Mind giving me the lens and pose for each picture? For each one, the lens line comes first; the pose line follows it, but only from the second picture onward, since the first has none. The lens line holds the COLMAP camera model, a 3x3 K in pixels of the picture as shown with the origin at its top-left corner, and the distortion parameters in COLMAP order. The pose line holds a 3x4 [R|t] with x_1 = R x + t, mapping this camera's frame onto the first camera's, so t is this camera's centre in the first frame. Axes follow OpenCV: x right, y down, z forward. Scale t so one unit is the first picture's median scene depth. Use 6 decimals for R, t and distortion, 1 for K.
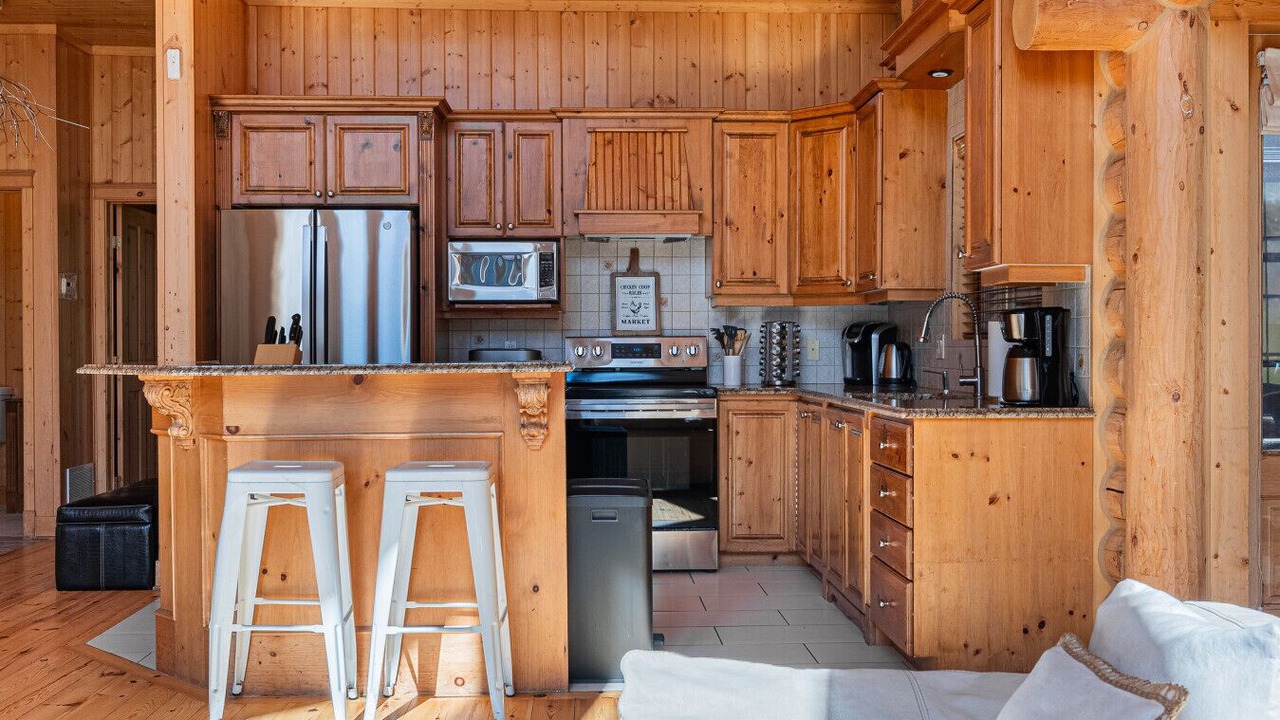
lens RADIAL K [[1266.7, 0, 640.0], [0, 1266.7, 360.0], [0, 0, 1]] dist [0.006921, 0.000433]
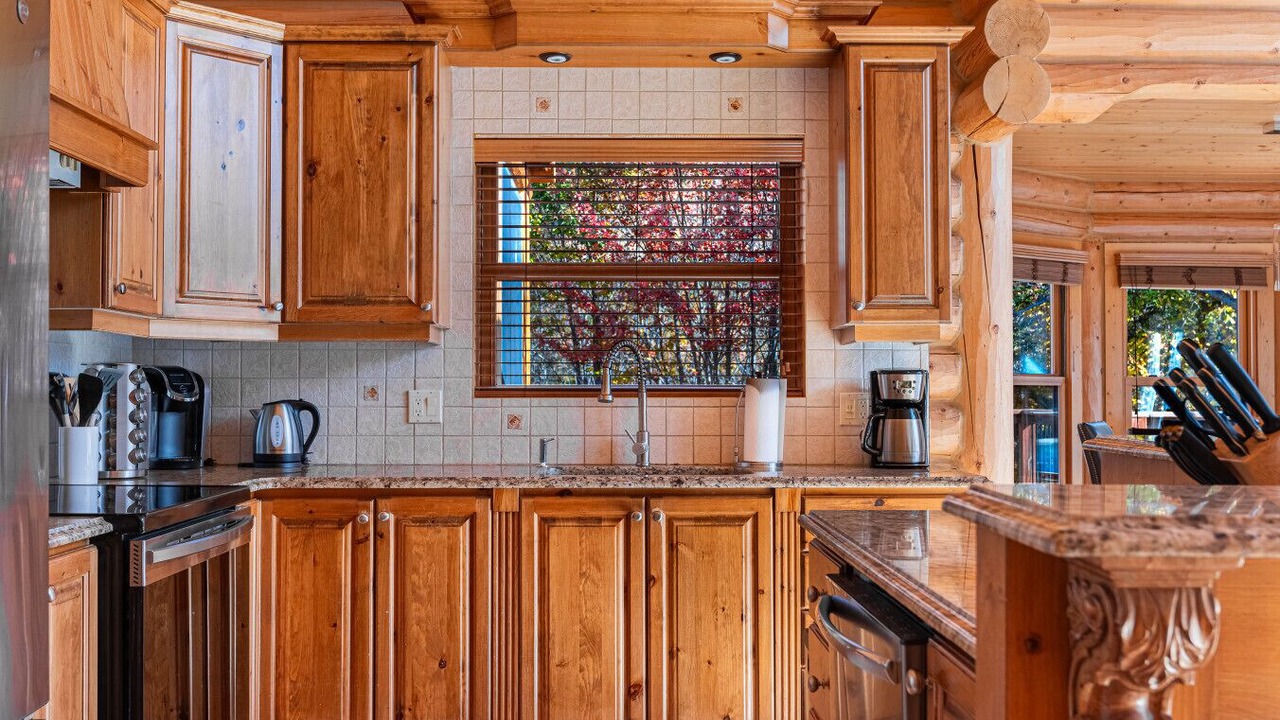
lens RADIAL K [[1266.7, 0, 640.0], [0, 1266.7, 360.0], [0, 0, 1]] dist [0.006921, 0.000433]
pose [[0.025837, 0.026927, 0.999303, -0.454149], [0.009125, 0.999589, -0.027170, -0.014848], [-0.999625, 0.009821, 0.025581, 0.783874]]
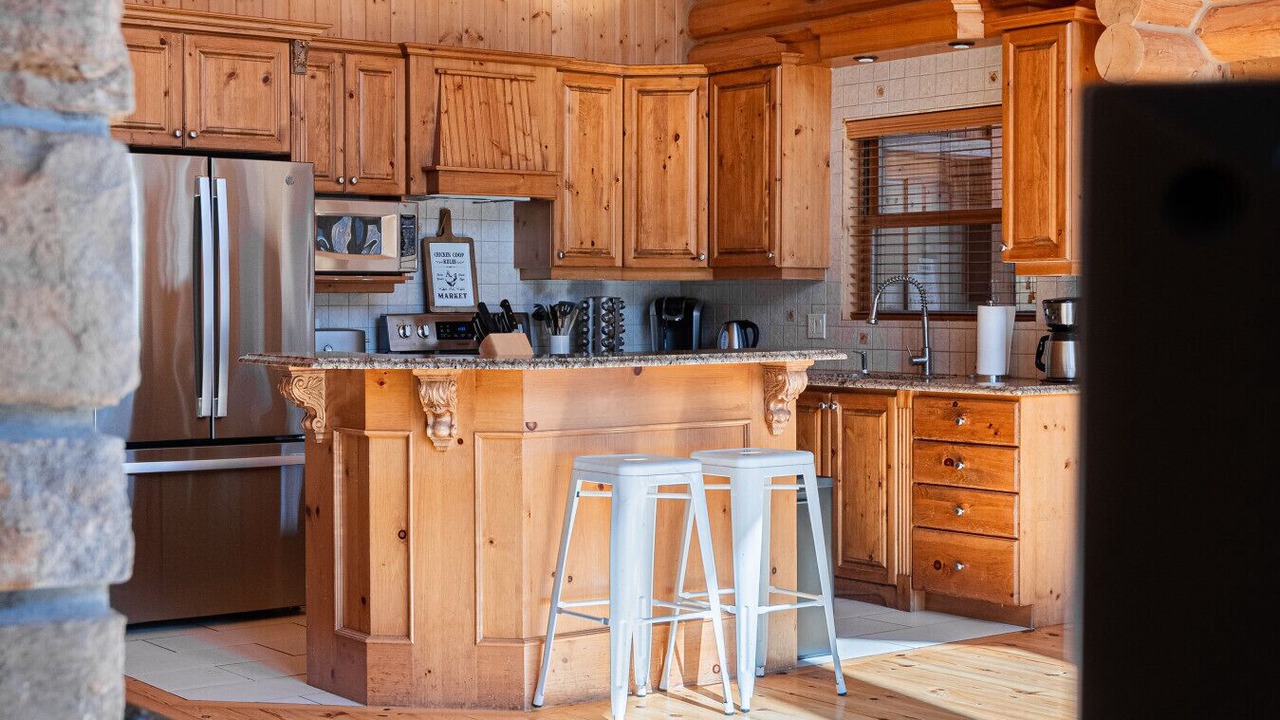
lens RADIAL K [[1904.9, 0, 640.0], [0, 1904.9, 360.0], [0, 0, 1]] dist [-0.017499, 0.026295]
pose [[0.815825, -0.014913, 0.578107, -0.672941], [0.003123, 0.999766, 0.021384, -0.014819], [-0.578291, -0.015640, 0.815681, -0.121801]]
